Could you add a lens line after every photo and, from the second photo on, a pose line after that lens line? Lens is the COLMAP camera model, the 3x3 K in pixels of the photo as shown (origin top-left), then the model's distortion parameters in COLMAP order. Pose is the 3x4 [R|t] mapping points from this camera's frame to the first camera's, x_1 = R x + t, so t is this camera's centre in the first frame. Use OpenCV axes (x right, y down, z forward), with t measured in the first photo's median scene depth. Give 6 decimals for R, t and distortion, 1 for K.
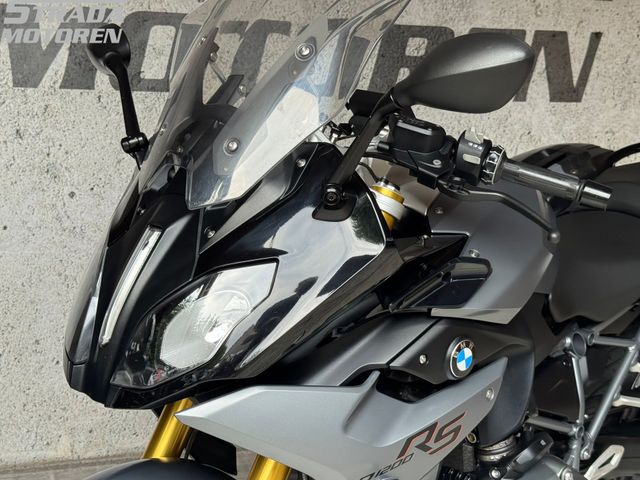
lens RADIAL K [[957.9, 0, 319.3], [0, 957.9, 244.2], [0, 0, 1]] dist [0.120371, 0.000000]
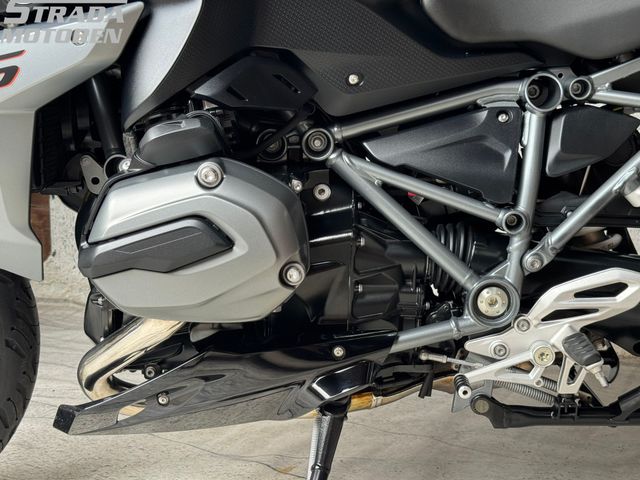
lens RADIAL K [[957.9, 0, 321.1], [0, 957.9, 245.3], [0, 0, 1]] dist [0.120371, 0.000000]
pose [[0.693169, 0.052294, -0.718876, 0.628138], [-0.094747, 0.995321, -0.018955, 0.229257], [0.714521, 0.081251, 0.694880, 0.460330]]
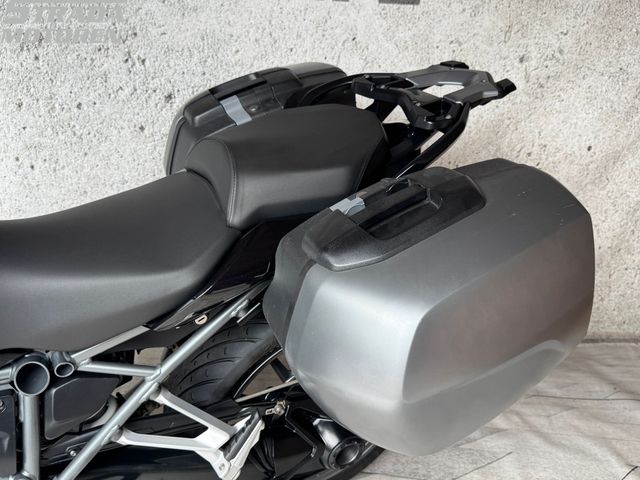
lens RADIAL K [[602.5, 0, 322.6], [0, 602.5, 253.5], [0, 0, 1]] dist [0.006149, 0.000000]
pose [[0.953177, 0.149657, -0.262786, 0.584819], [-0.069610, 0.954208, 0.290932, -0.136026], [0.294293, -0.259017, 0.919947, 0.665448]]
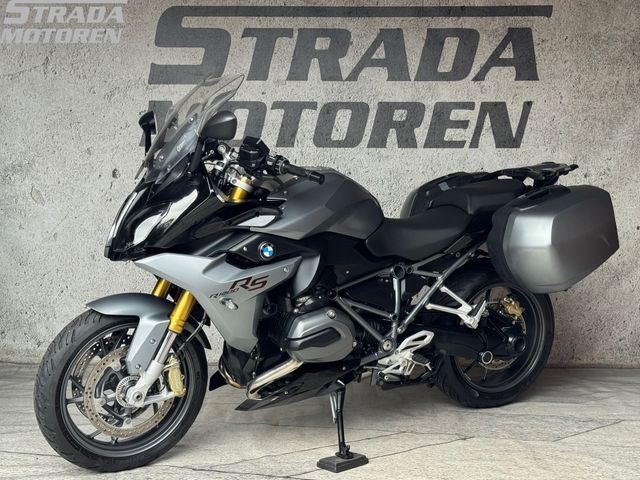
lens RADIAL K [[957.9, 0, 320.0], [0, 957.9, 240.0], [0, 0, 1]] dist [0.120371, 0.000000]
pose [[0.956283, 0.000979, -0.292443, 0.659765], [-0.024215, 0.996826, -0.075843, 0.185603], [0.291440, 0.079609, 0.953271, -0.797547]]
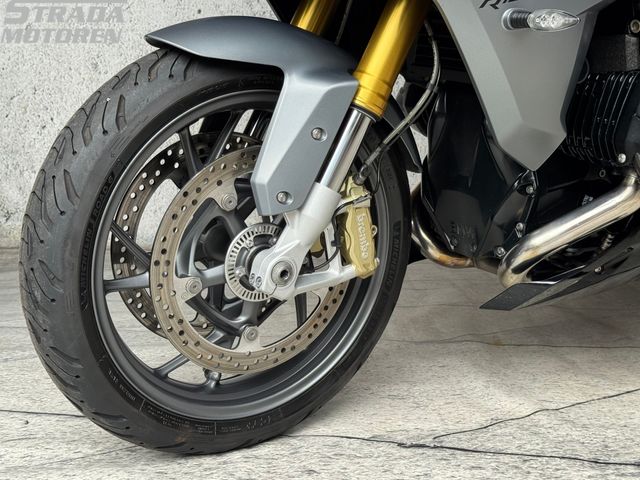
lens RADIAL K [[957.9, 0, 319.8], [0, 957.9, 237.9], [0, 0, 1]] dist [0.120371, 0.000000]
pose [[0.968419, 0.013544, -0.248962, 0.080123], [-0.014702, 0.999888, -0.002795, 0.309373], [0.248896, 0.006367, 0.968509, 0.059540]]
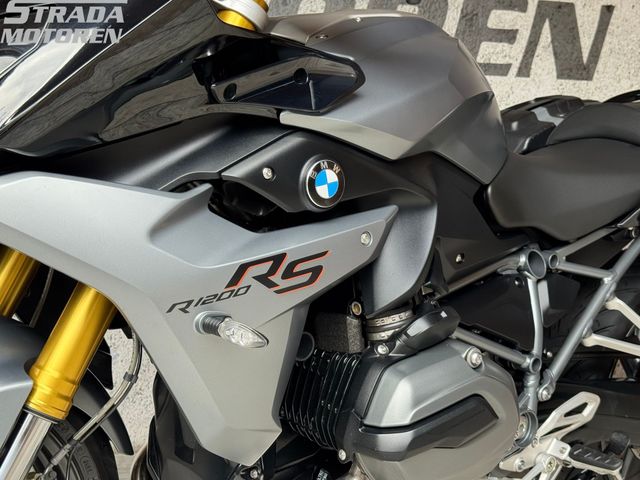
lens RADIAL K [[957.9, 0, 321.8], [0, 957.9, 239.0], [0, 0, 1]] dist [0.120371, 0.000000]
pose [[0.996196, 0.006922, -0.086871, 0.154155], [-0.017375, 0.992603, -0.120155, 0.186602], [0.085396, 0.121207, 0.988947, 0.145568]]
